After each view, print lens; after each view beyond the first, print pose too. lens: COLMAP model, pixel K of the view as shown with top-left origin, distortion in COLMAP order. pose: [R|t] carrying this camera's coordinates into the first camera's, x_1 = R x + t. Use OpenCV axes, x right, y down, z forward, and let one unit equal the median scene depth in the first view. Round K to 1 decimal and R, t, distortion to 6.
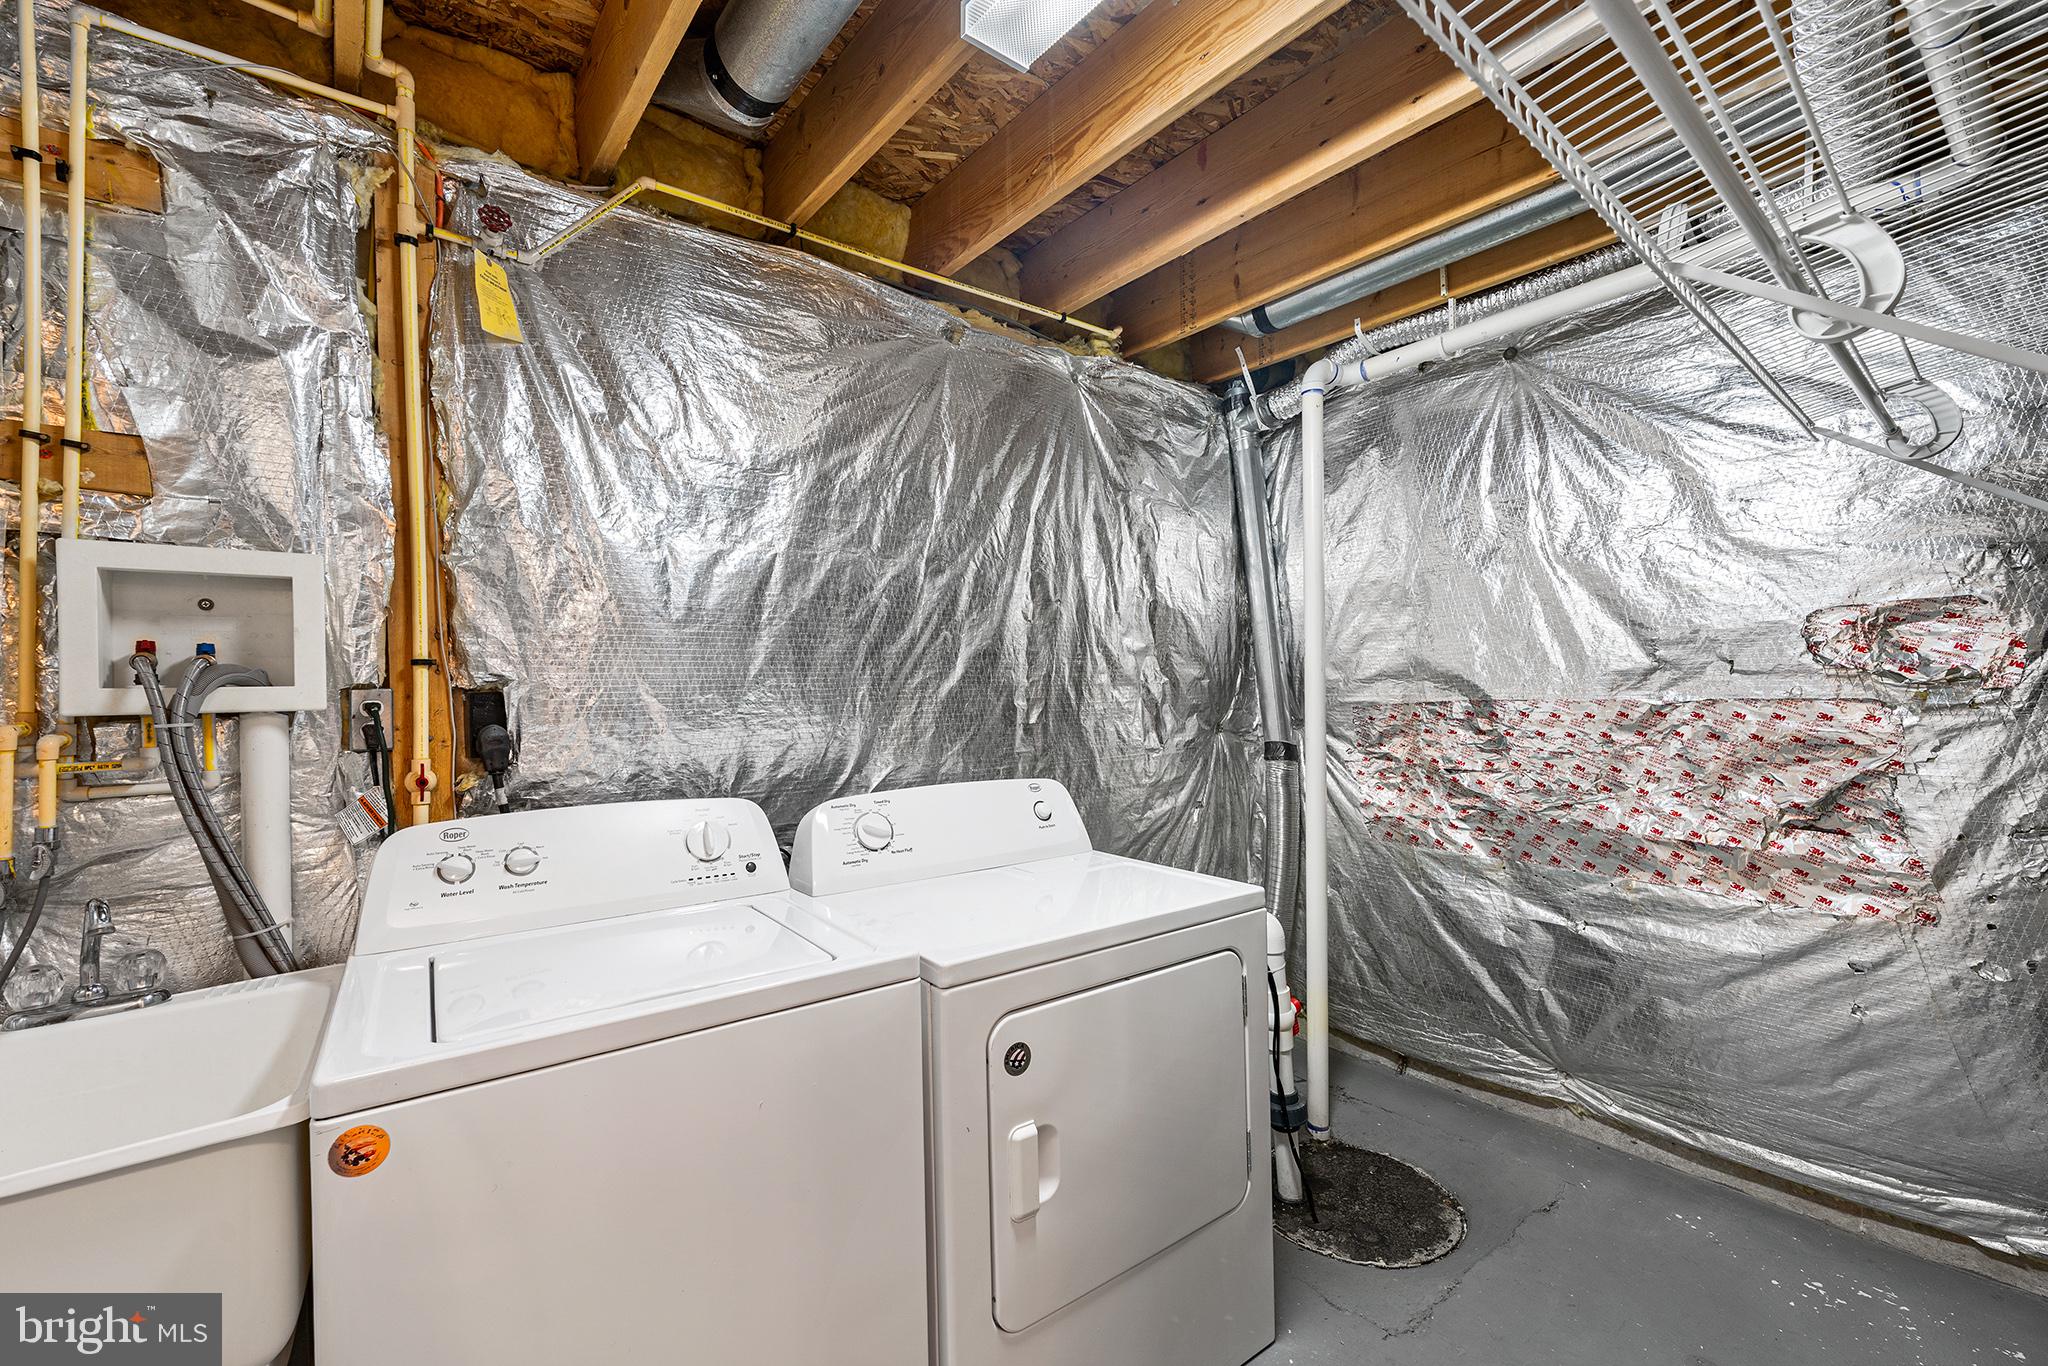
lens RADIAL K [[851.6, 0, 1017.7], [0, 851.6, 677.7], [0, 0, 1]] dist [0.000355, -0.000140]
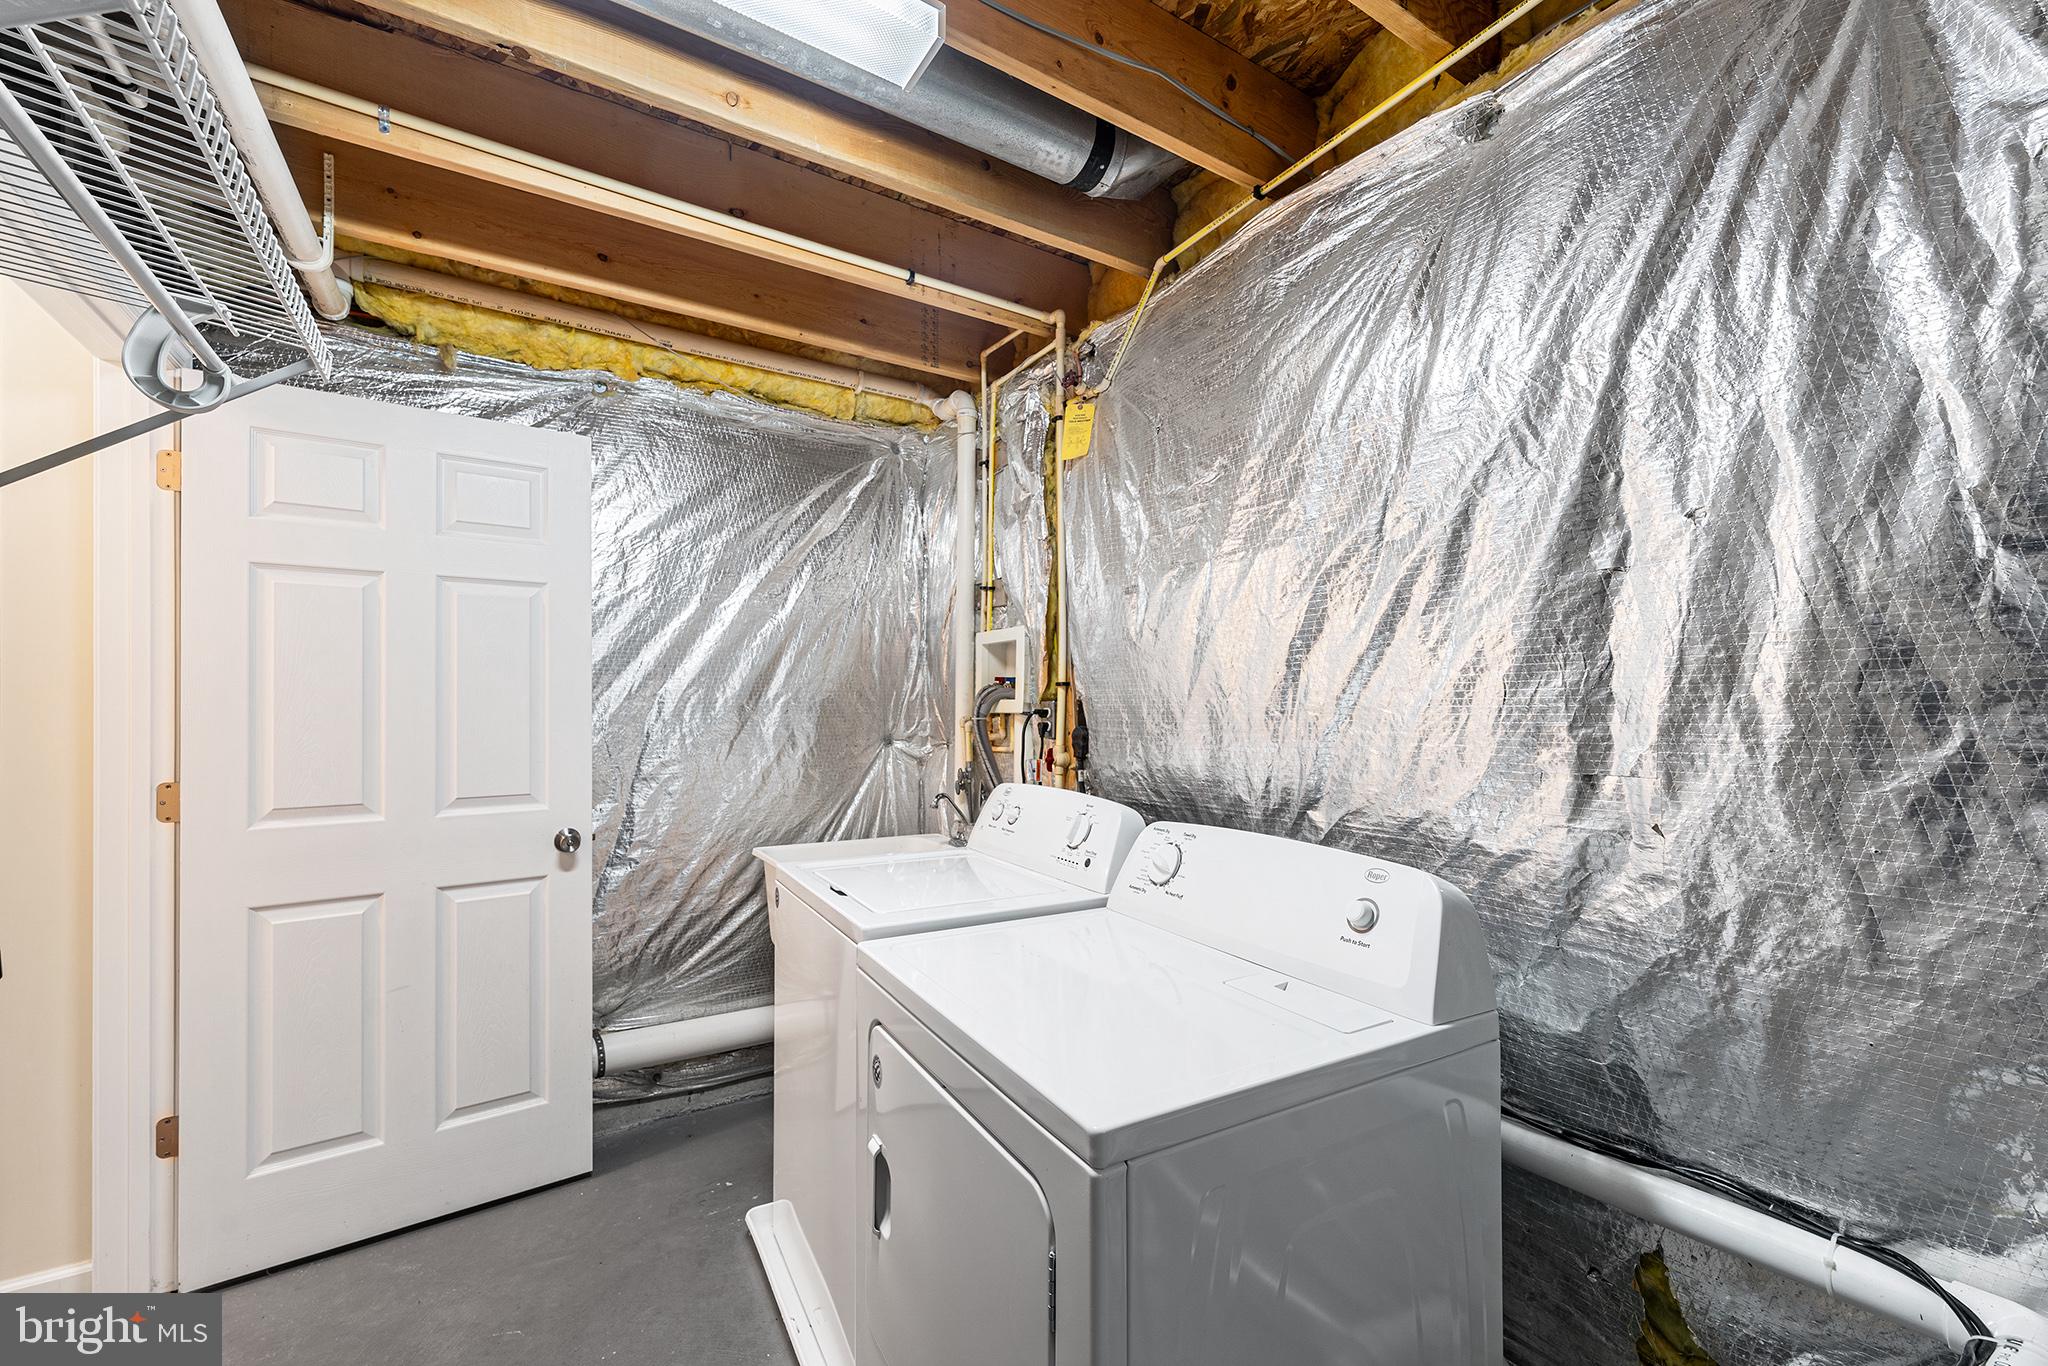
lens RADIAL K [[831.8, 0, 1024.0], [0, 831.8, 683.0], [0, 0, 1]] dist [0.000318, -0.000189]
pose [[-0.118121, -0.011415, -0.992934, 0.834364], [0.017117, 0.999762, -0.013529, -0.000114], [0.992852, -0.018594, -0.117898, 1.116843]]
